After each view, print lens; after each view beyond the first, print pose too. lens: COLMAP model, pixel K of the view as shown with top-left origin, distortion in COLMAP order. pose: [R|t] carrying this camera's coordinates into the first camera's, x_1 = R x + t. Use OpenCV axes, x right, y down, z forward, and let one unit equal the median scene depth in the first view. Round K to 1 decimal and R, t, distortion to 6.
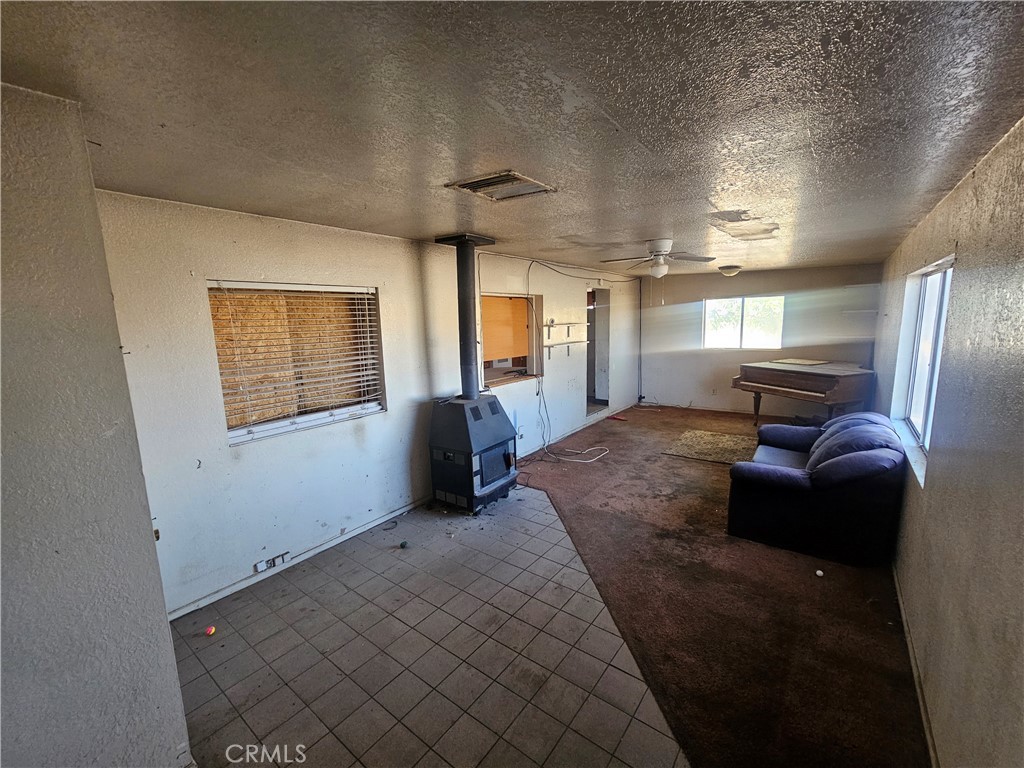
lens RADIAL K [[417.5, 0, 517.5], [0, 417.5, 387.6], [0, 0, 1]] dist [-0.007083, -0.000254]
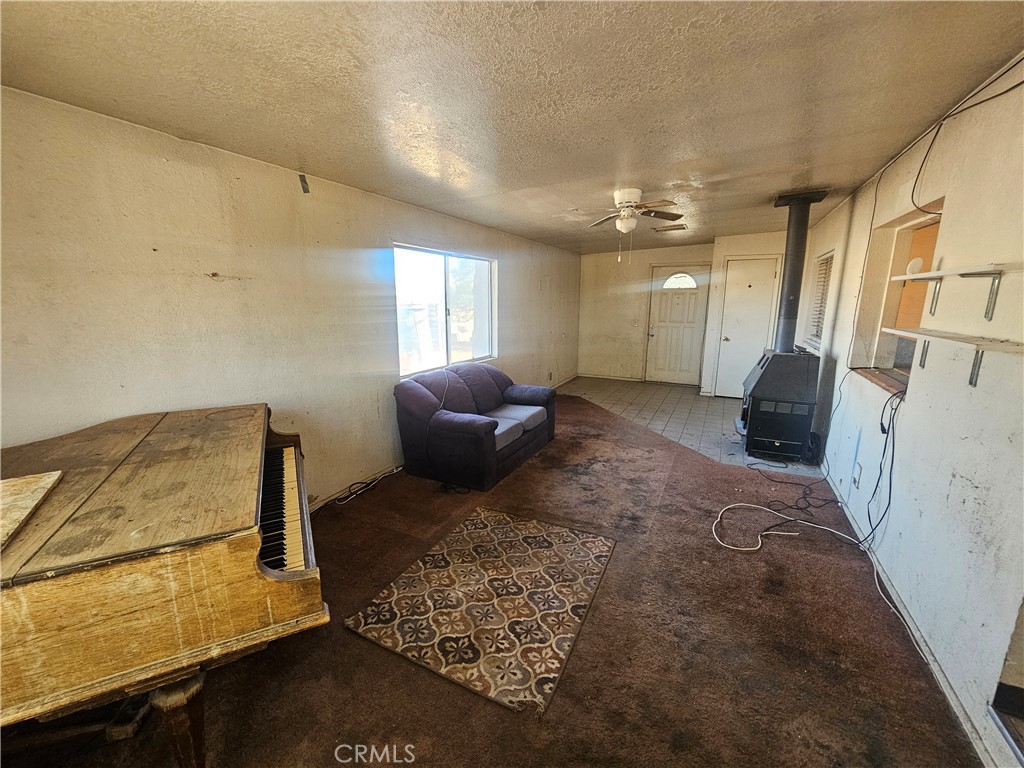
lens RADIAL K [[417.5, 0, 508.1], [0, 417.5, 382.2], [0, 0, 1]] dist [-0.007083, -0.000254]
pose [[-0.985214, 0.070765, -0.156033, 0.662754], [0.011593, 0.936164, 0.351371, -0.252227], [0.170937, 0.344367, -0.923142, 1.695864]]
